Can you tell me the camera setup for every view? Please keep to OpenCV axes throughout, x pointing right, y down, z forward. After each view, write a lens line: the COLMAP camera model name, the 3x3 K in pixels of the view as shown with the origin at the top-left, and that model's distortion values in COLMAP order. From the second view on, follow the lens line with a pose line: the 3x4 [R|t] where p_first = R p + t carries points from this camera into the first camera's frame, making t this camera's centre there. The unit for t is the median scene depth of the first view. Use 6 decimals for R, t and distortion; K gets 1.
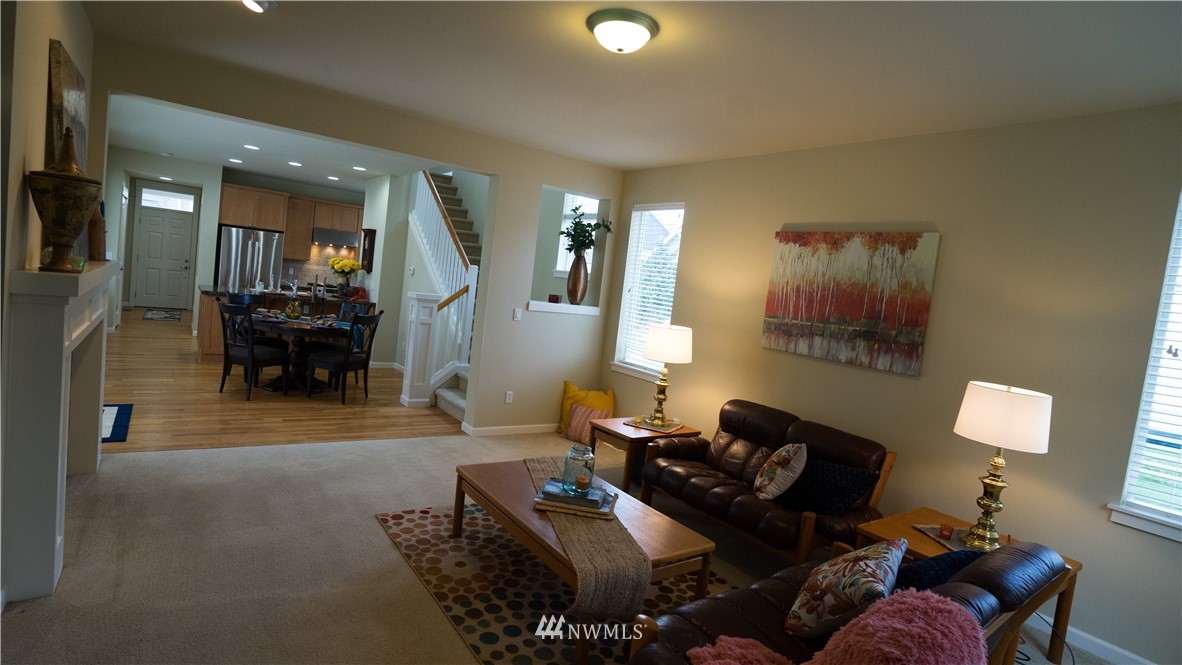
lens RADIAL K [[583.0, 0, 582.6], [0, 583.0, 328.6], [0, 0, 1]] dist [-0.084120, 0.043156]
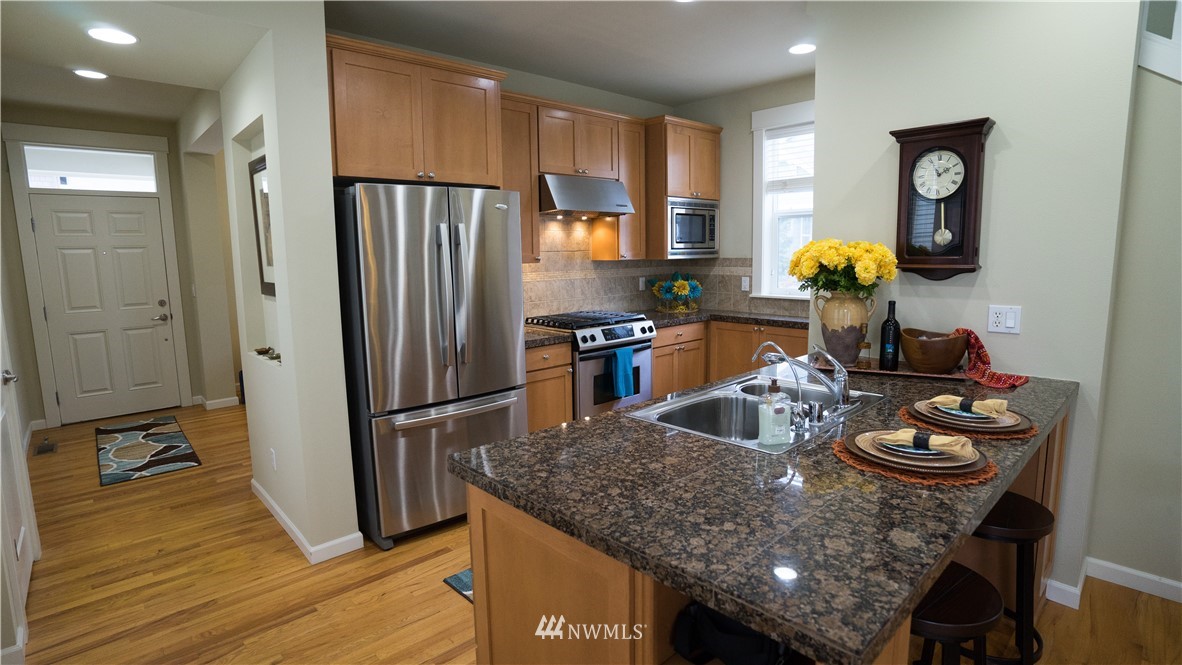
lens RADIAL K [[583.0, 0, 582.6], [0, 583.0, 328.6], [0, 0, 1]] dist [-0.084120, 0.043156]
pose [[0.984238, -0.147918, 0.096928, -1.236324], [0.141635, 0.987524, 0.068811, -0.245139], [-0.105897, -0.053998, 0.992910, 1.529981]]
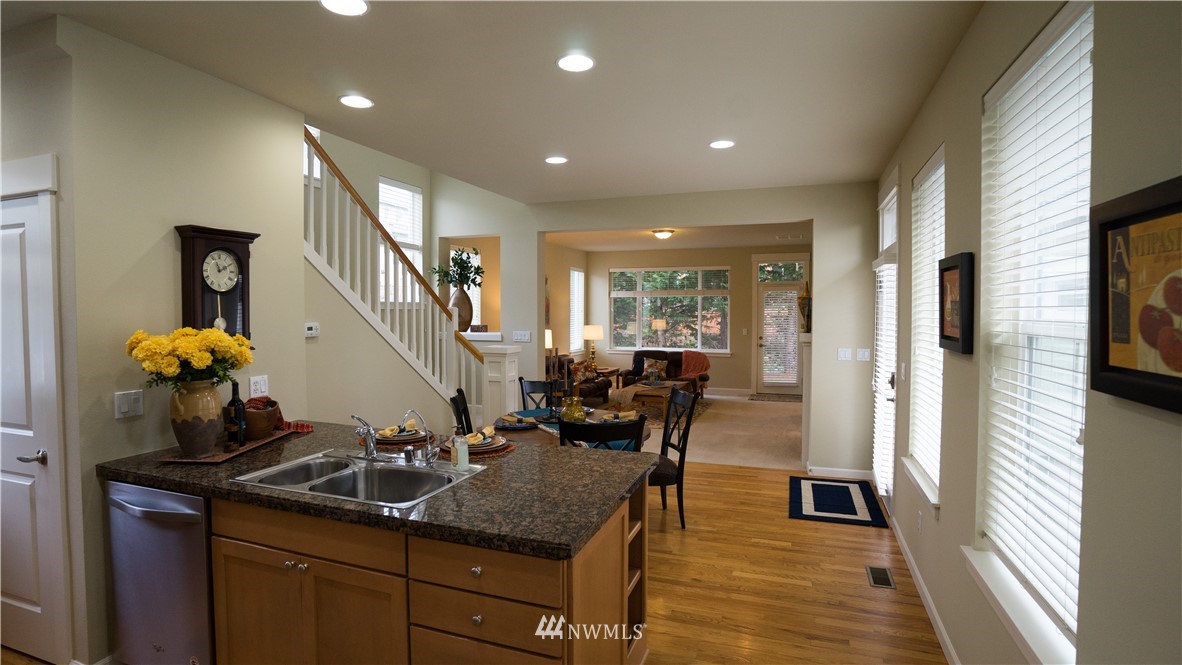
lens RADIAL K [[583.0, 0, 582.6], [0, 583.0, 328.6], [0, 0, 1]] dist [-0.084120, 0.043156]
pose [[-0.551683, -0.144237, 0.821488, -1.606695], [-0.001073, 0.985055, 0.172236, -0.361957], [-0.834054, 0.094138, -0.543592, 2.108290]]
